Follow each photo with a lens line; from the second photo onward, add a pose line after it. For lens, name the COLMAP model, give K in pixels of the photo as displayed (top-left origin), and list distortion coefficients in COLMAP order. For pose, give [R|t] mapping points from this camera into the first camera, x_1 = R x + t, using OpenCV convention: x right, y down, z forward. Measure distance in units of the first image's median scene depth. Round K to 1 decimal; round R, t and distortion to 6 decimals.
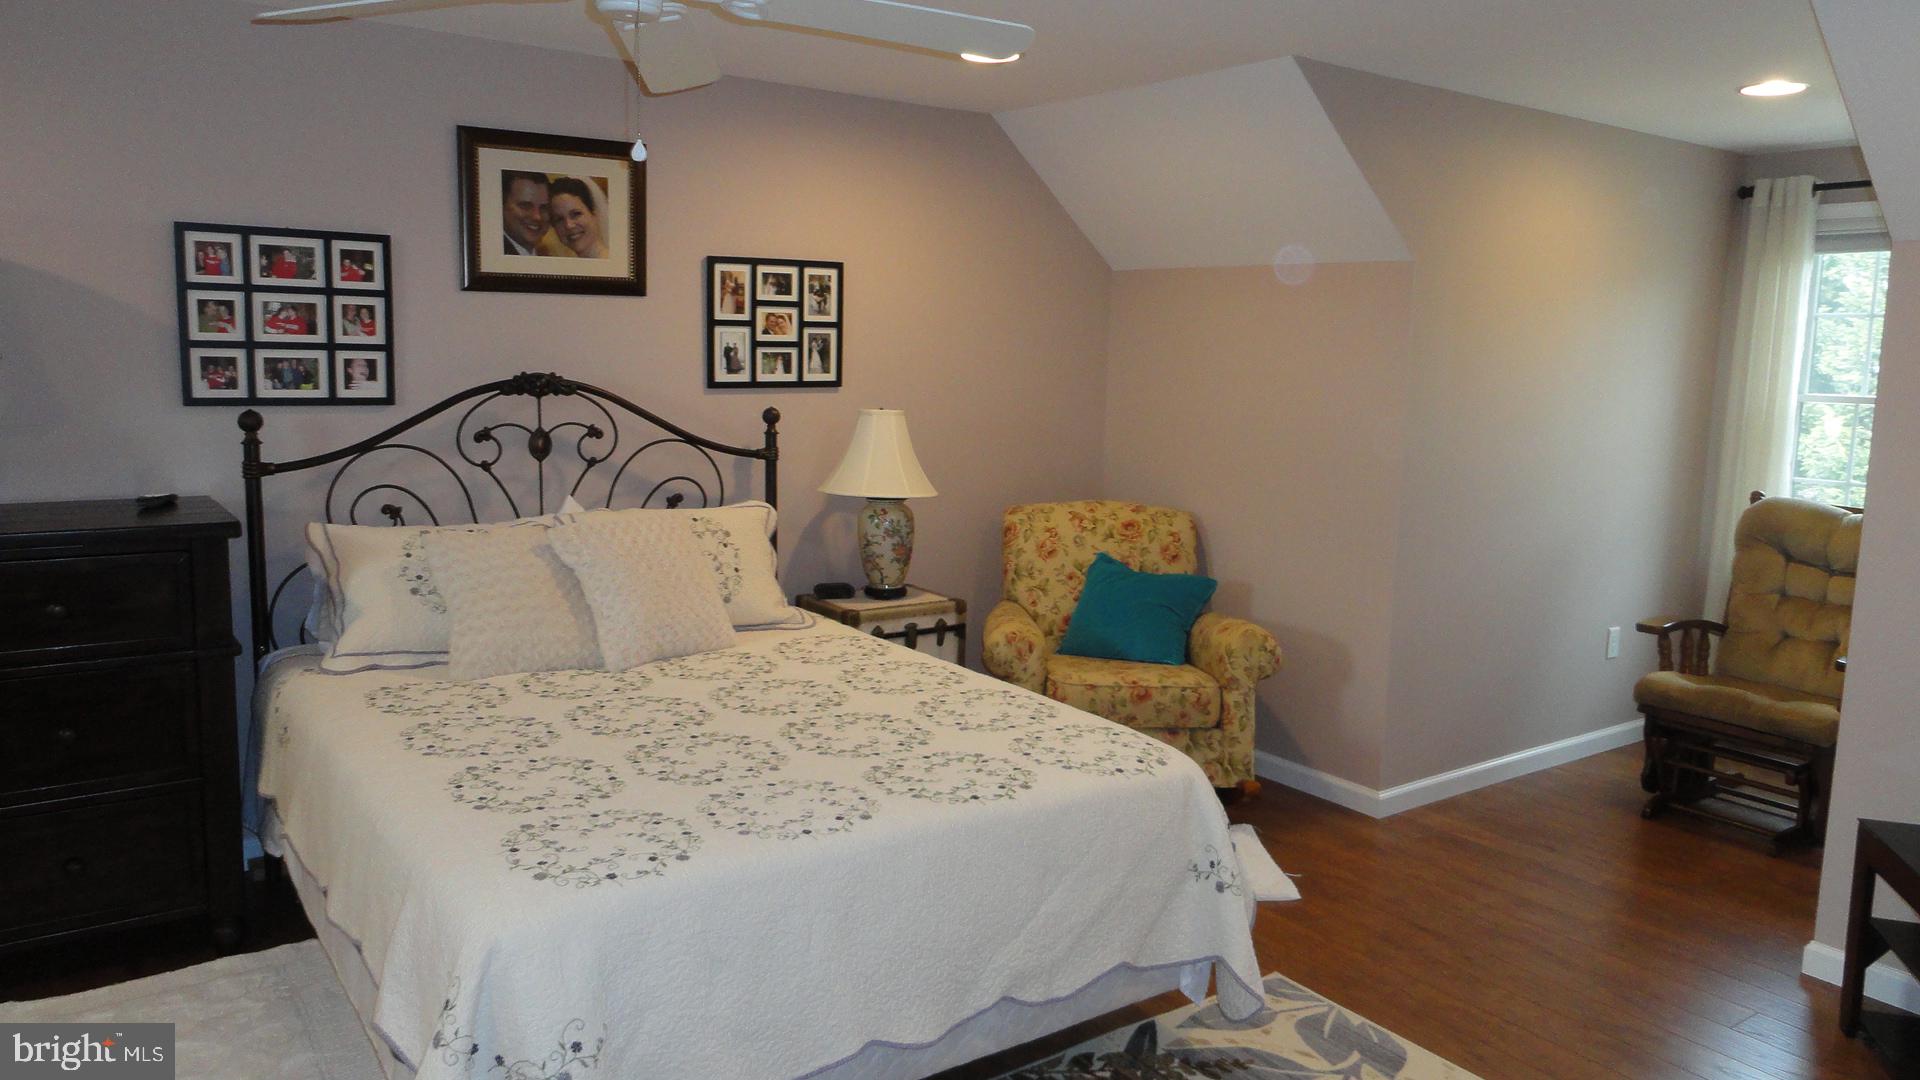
lens RADIAL K [[1335.0, 0, 960.3], [0, 1335.0, 529.0], [0, 0, 1]] dist [0.009406, -0.008687]
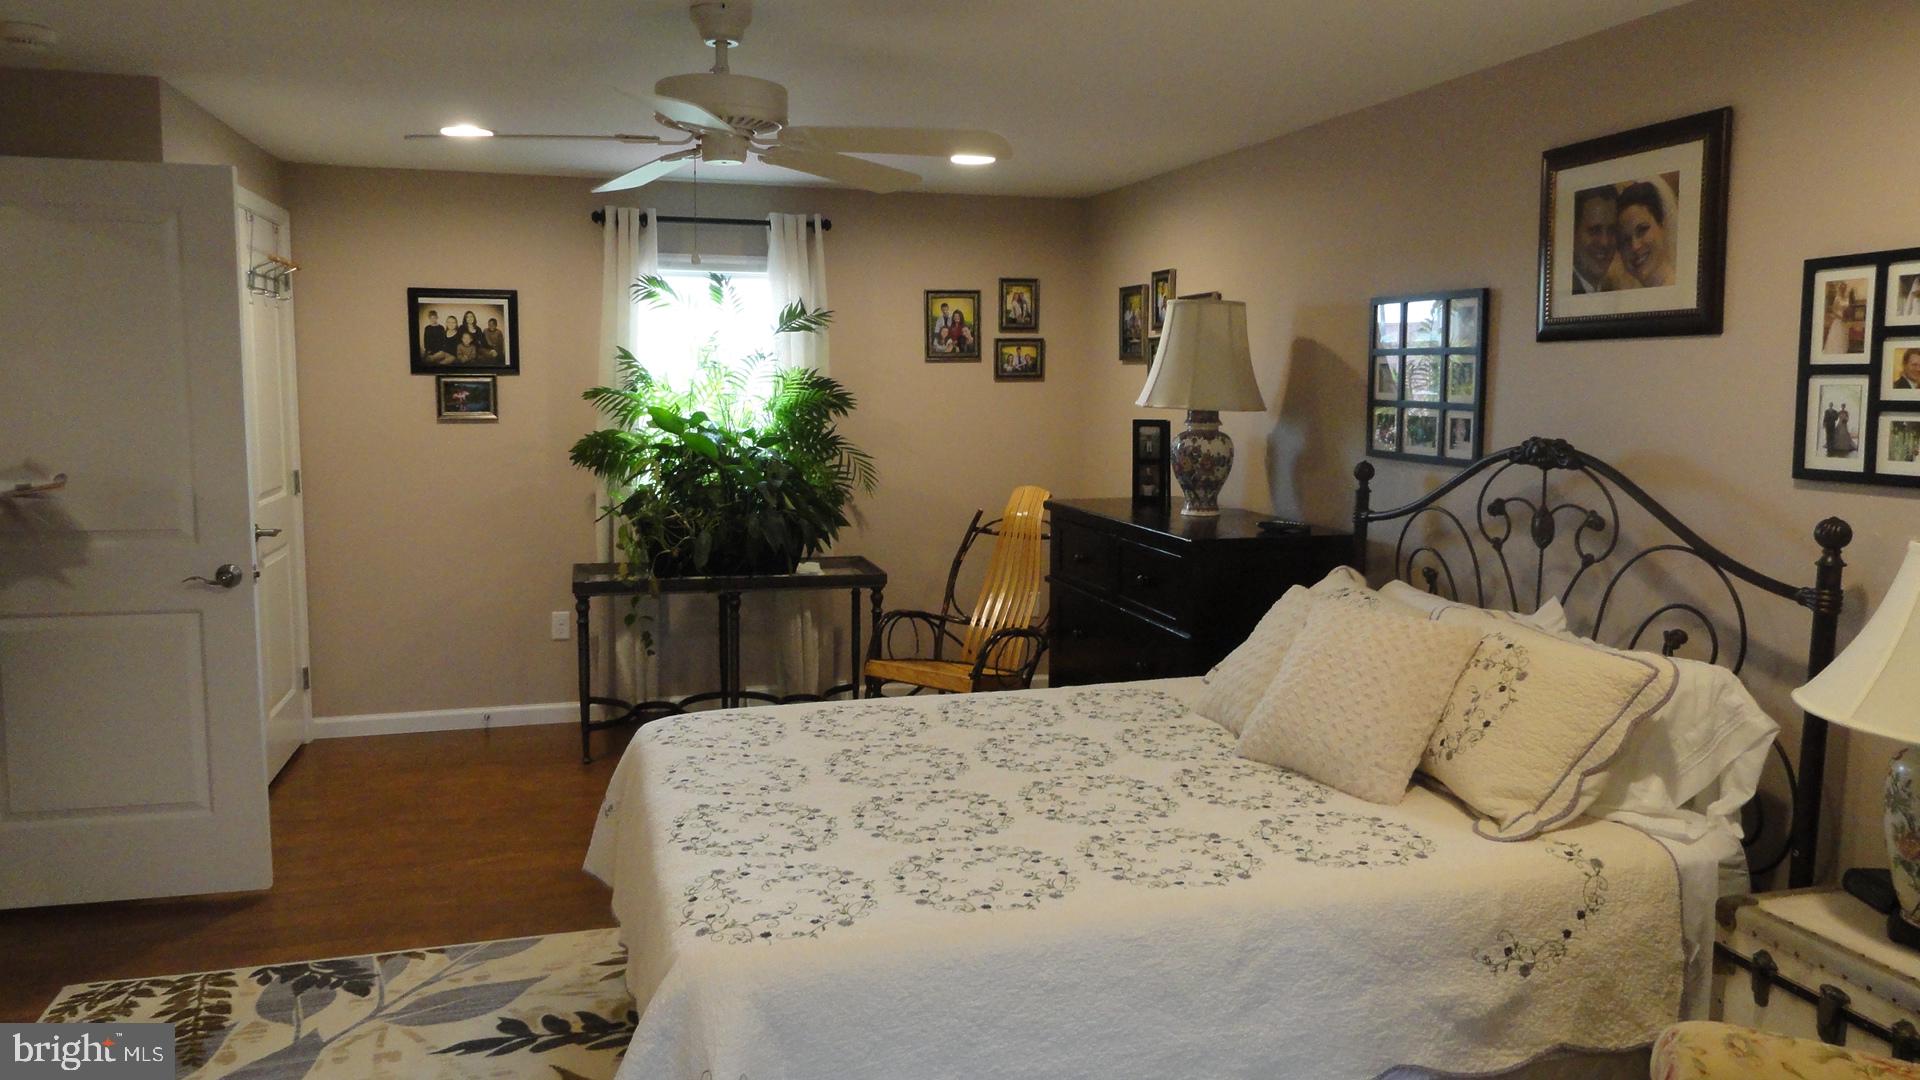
lens RADIAL K [[1335.0, 0, 955.9], [0, 1335.0, 535.7], [0, 0, 1]] dist [0.009406, -0.008687]
pose [[-0.338173, 0.086655, -0.937086, 0.524468], [-0.146154, 0.978834, 0.143260, -0.114494], [0.929665, 0.185406, -0.318351, 0.869176]]
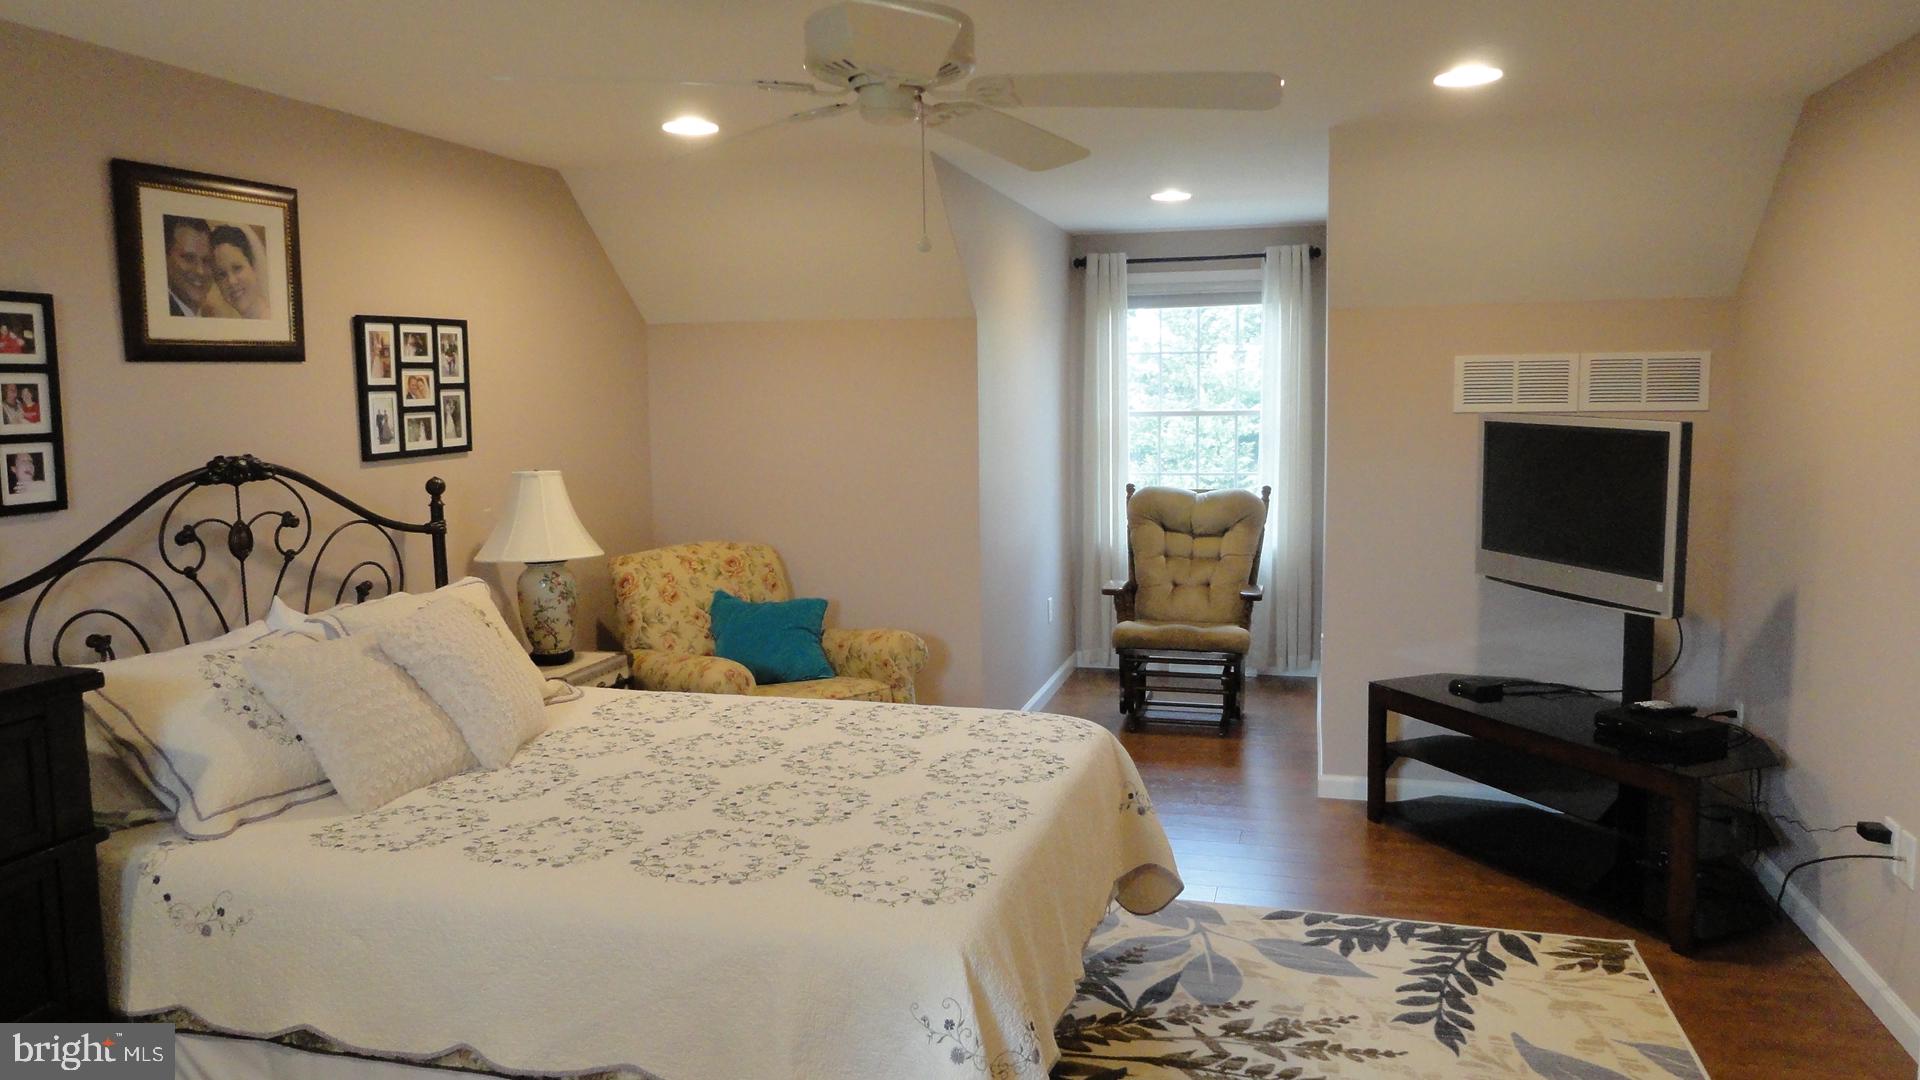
lens RADIAL K [[1335.0, 0, 962.4], [0, 1335.0, 536.5], [0, 0, 1]] dist [0.009406, -0.008687]
pose [[0.774608, -0.106813, 0.623356, -0.456177], [0.119738, 0.992577, 0.021288, -0.027436], [-0.621003, 0.058150, 0.781648, 0.054006]]
